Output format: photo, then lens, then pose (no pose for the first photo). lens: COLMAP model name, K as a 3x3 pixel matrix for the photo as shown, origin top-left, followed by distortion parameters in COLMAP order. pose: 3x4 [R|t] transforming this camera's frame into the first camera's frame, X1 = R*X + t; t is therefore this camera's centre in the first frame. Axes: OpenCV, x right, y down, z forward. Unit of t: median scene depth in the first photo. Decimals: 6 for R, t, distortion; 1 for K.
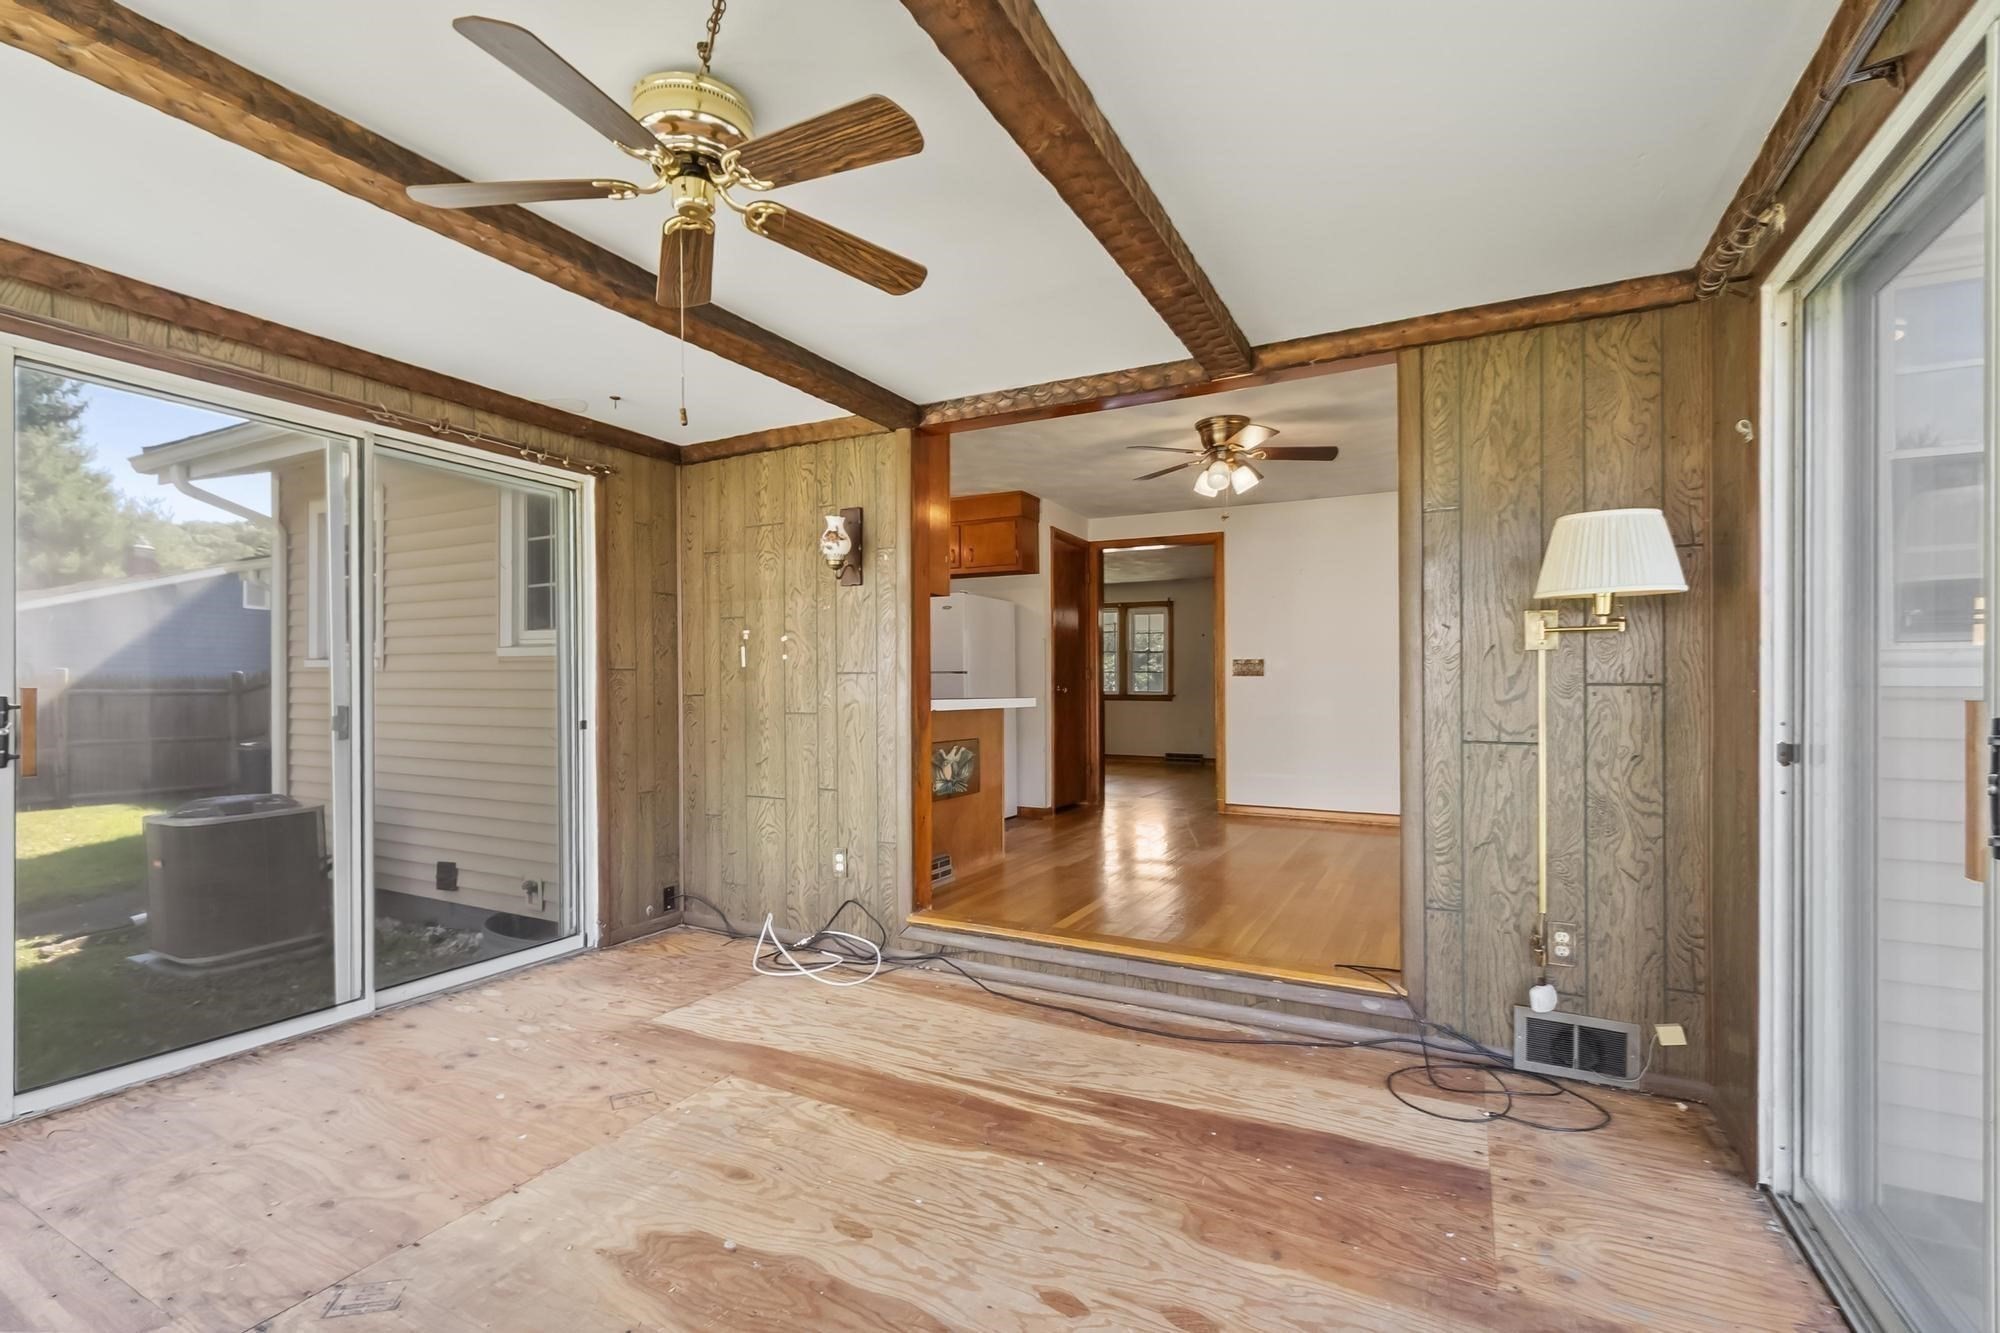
lens RADIAL K [[914.7, 0, 956.1], [0, 914.7, 699.4], [0, 0, 1]] dist [0.000068, 0.000081]
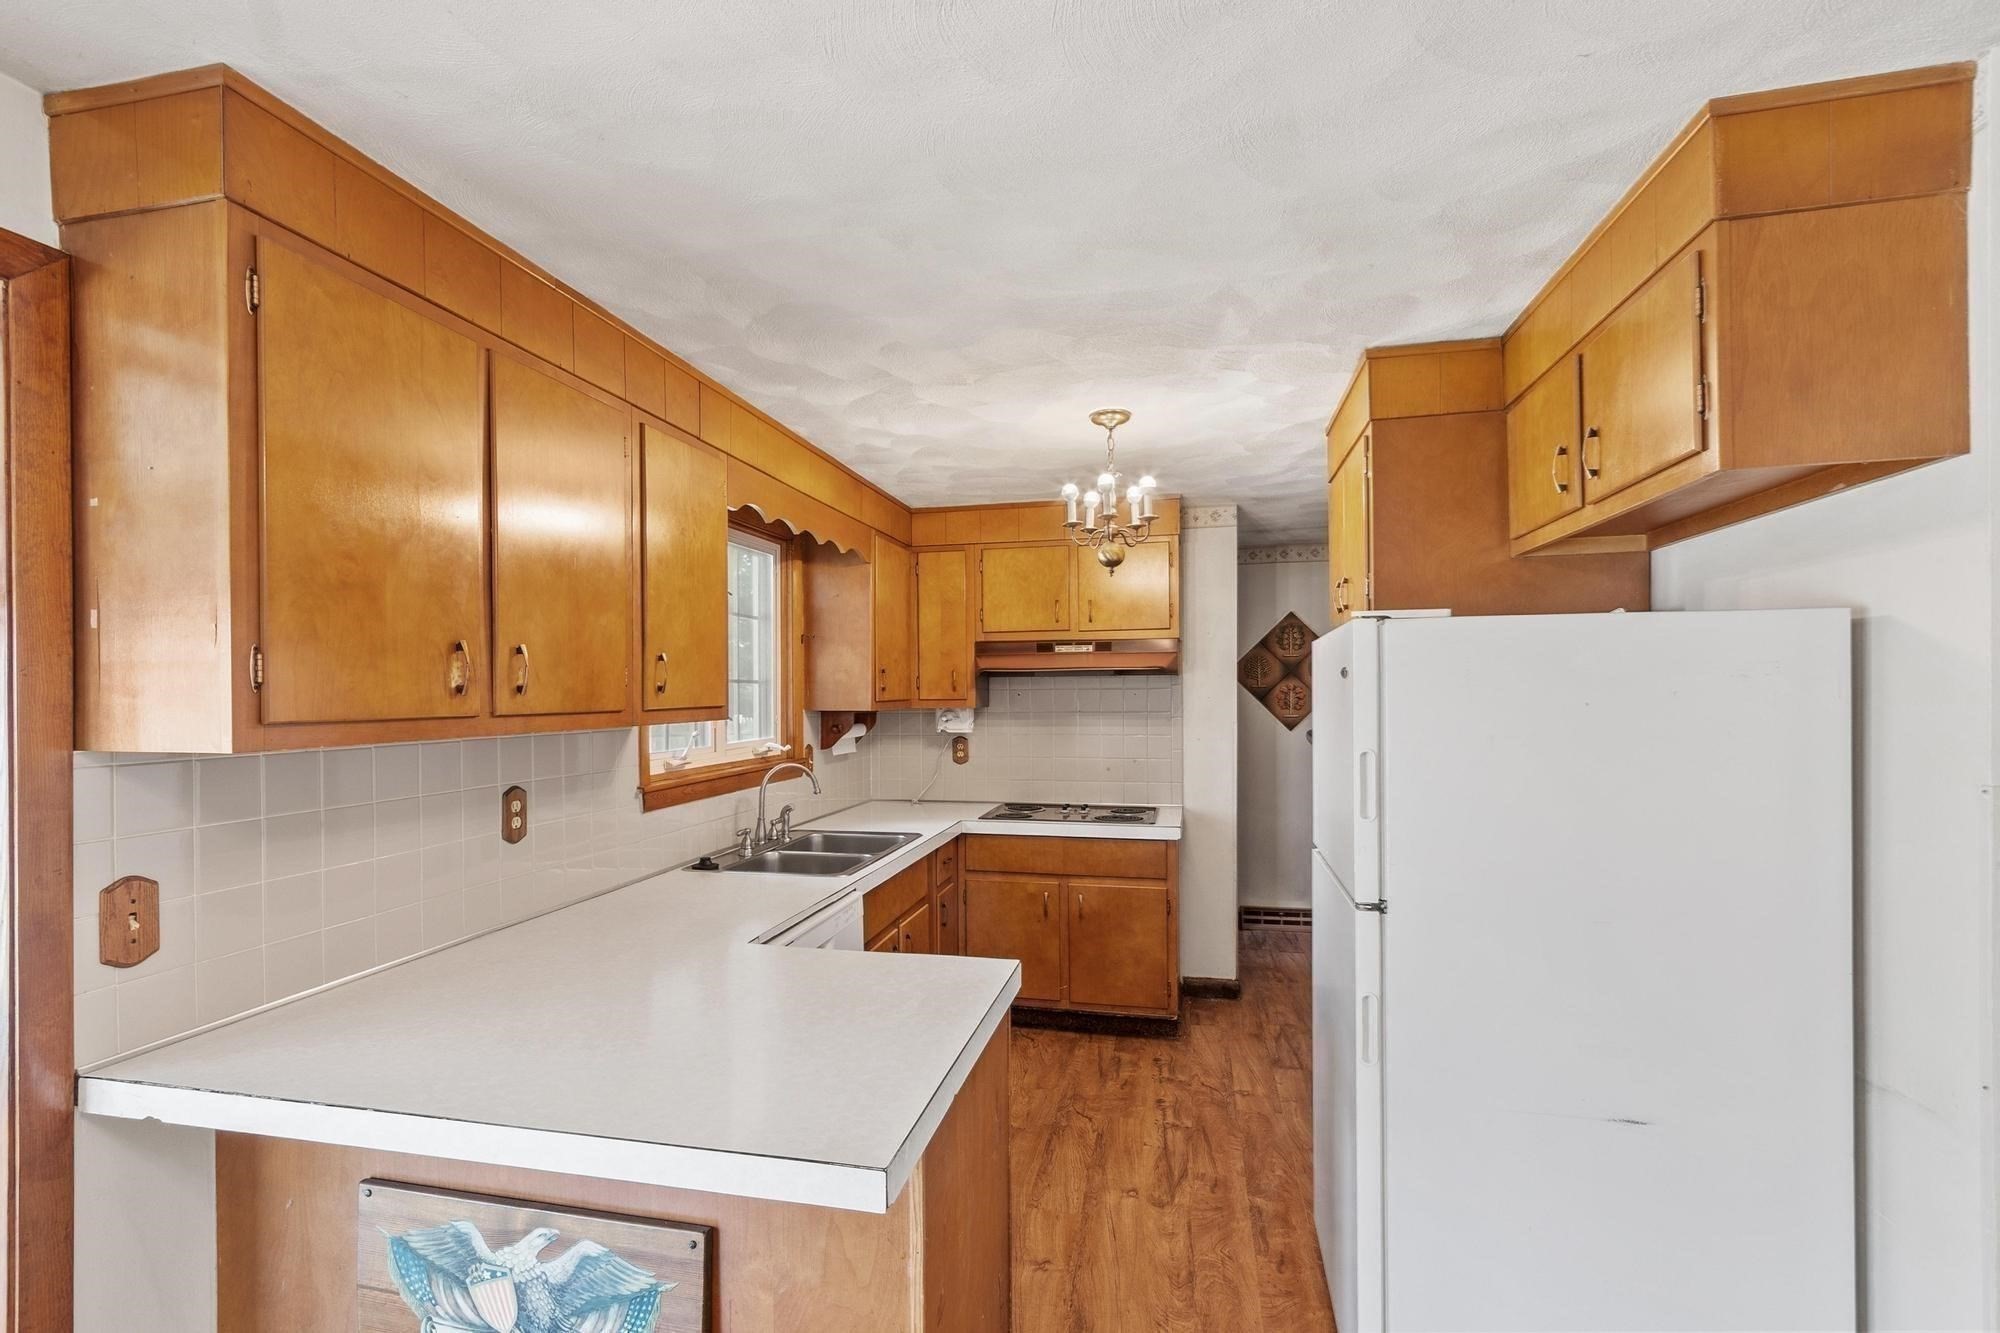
lens RADIAL K [[900.7, 0, 971.9], [0, 900.7, 697.2], [0, 0, 1]] dist [0.003317, 0.000671]
pose [[0.258313, -0.003071, -0.966056, 0.502791], [0.001867, 0.999995, -0.002679, -0.189684], [0.966059, -0.001111, 0.258318, 1.672818]]
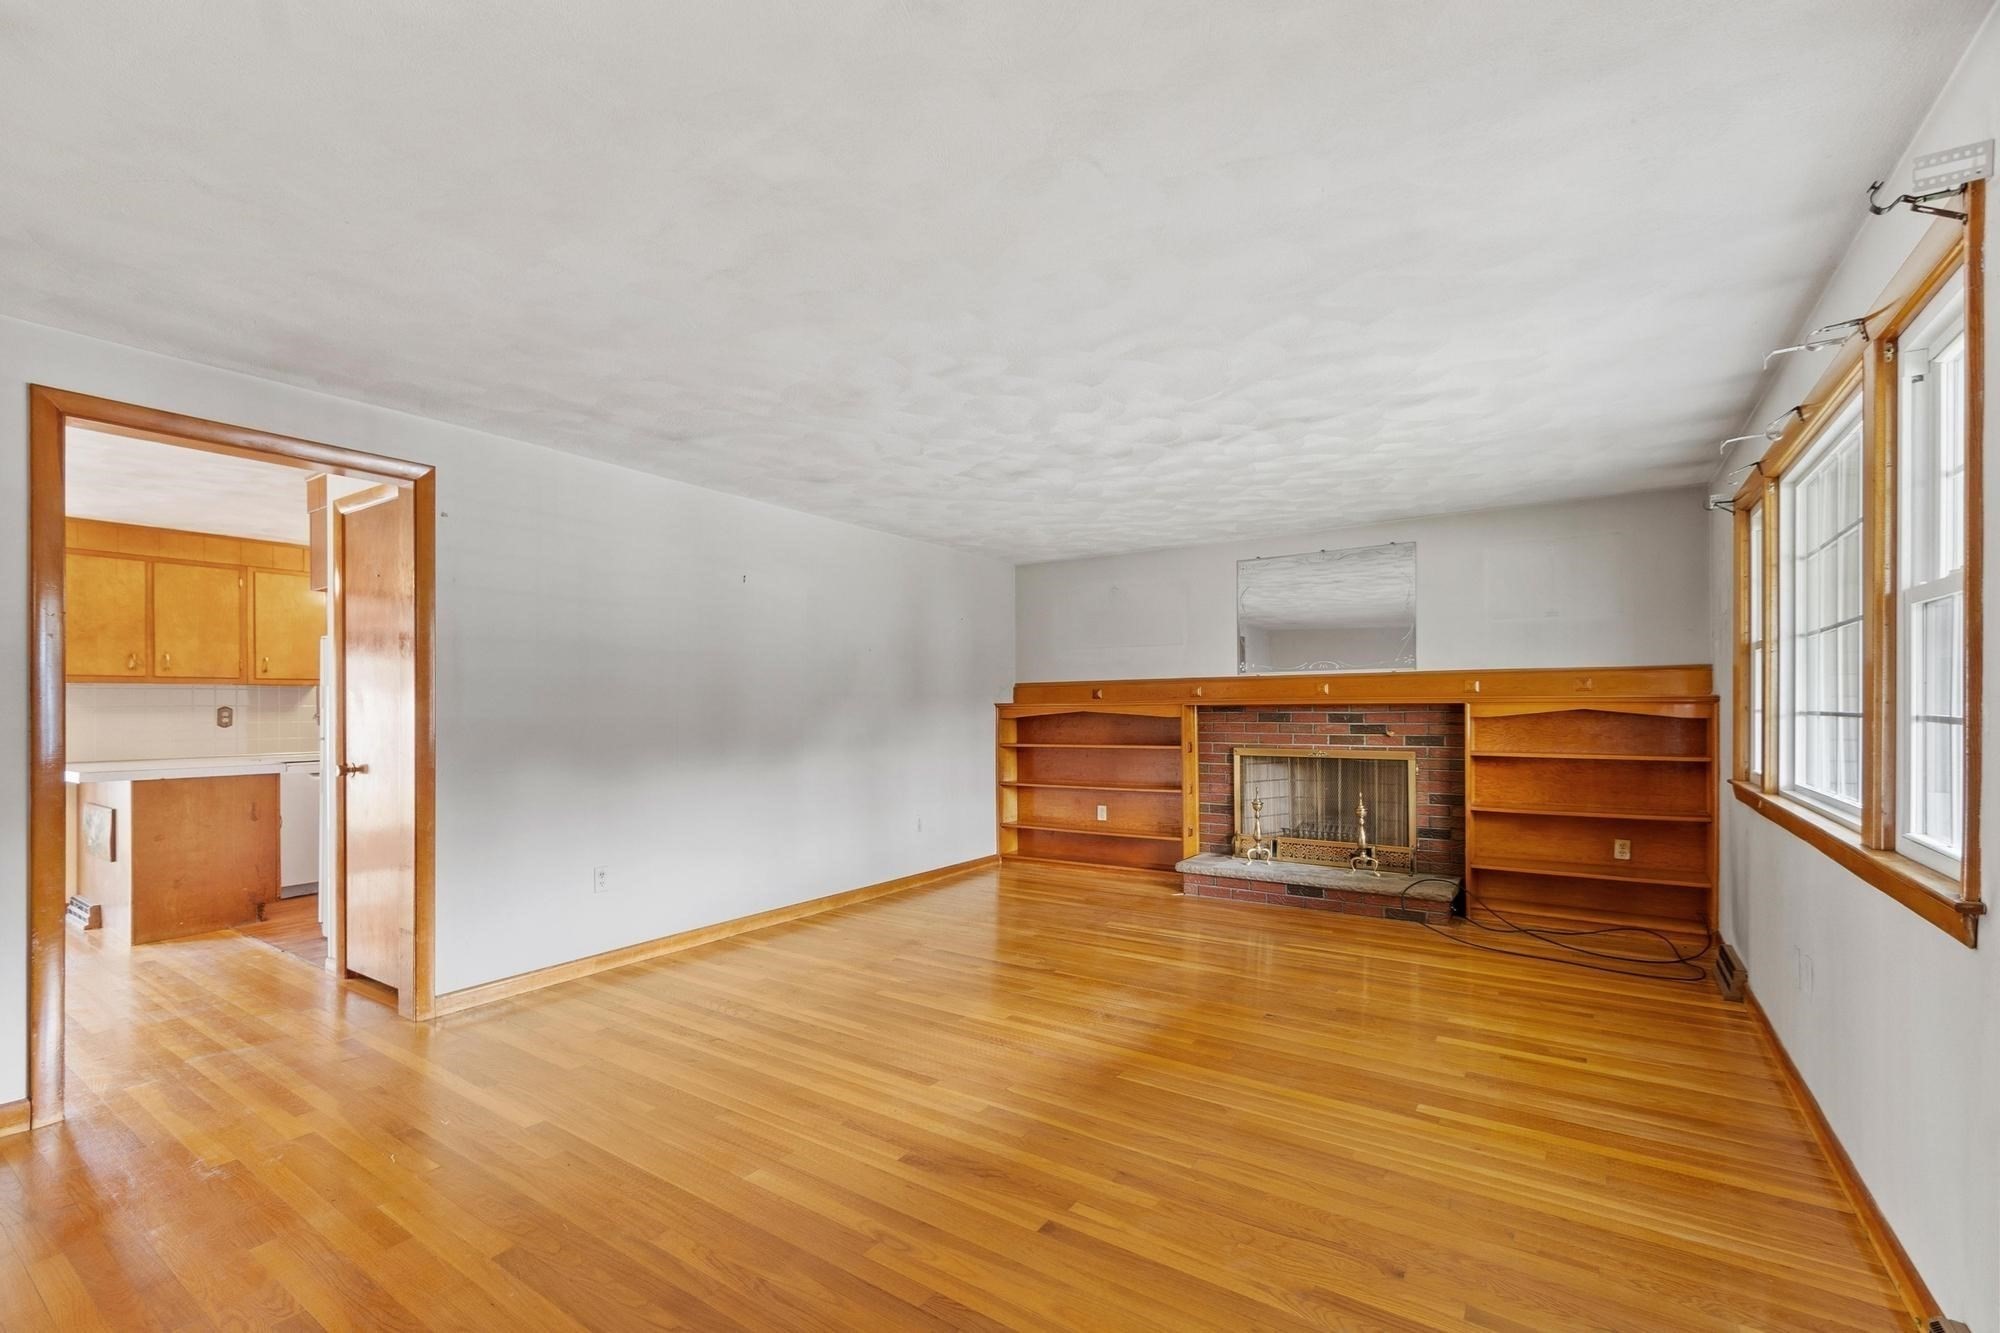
lens RADIAL K [[868.8, 0, 969.3], [0, 868.8, 706.5], [0, 0, 1]] dist [0.001358, 0.000202]
pose [[-0.112838, -0.006403, -0.993593, 1.453260], [-0.007233, 0.999958, -0.005622, -0.119587], [0.993587, 0.006552, -0.112880, 3.407791]]
